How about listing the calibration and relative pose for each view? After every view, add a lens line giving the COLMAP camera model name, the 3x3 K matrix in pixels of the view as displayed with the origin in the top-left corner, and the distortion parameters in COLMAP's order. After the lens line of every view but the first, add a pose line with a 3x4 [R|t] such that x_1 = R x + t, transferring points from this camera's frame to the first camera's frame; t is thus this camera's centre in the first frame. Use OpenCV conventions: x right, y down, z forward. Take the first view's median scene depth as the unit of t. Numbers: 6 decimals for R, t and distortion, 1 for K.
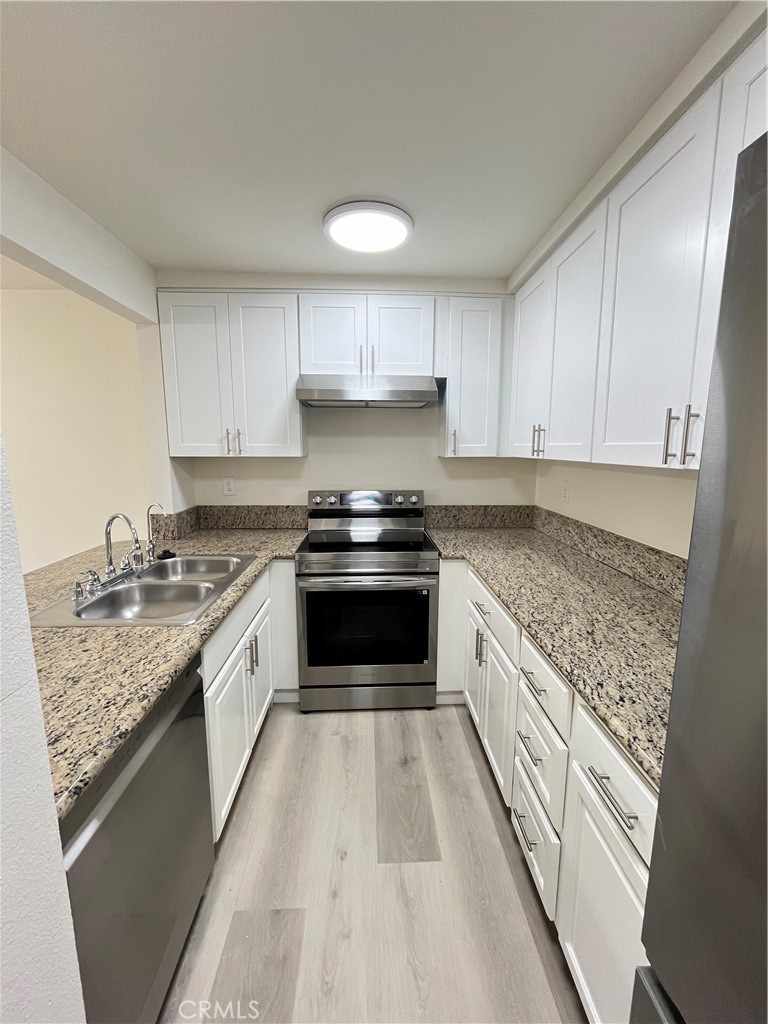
lens RADIAL K [[416.5, 0, 384.6], [0, 416.5, 509.7], [0, 0, 1]] dist [-0.002550, -0.000355]
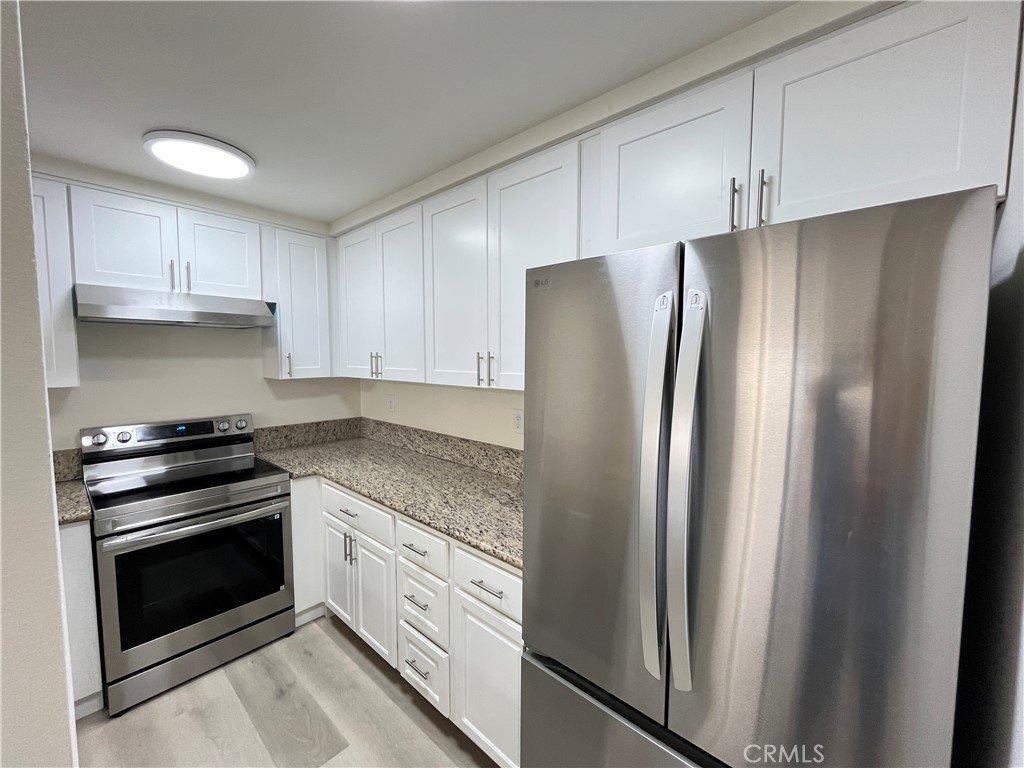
lens RADIAL K [[416.5, 0, 510.0], [0, 416.5, 385.0], [0, 0, 1]] dist [-0.002550, -0.000355]
pose [[0.702572, -0.050950, 0.709787, -0.214517], [0.105547, 0.993862, -0.033132, -0.023170], [-0.703742, 0.098193, 0.703637, -0.128308]]
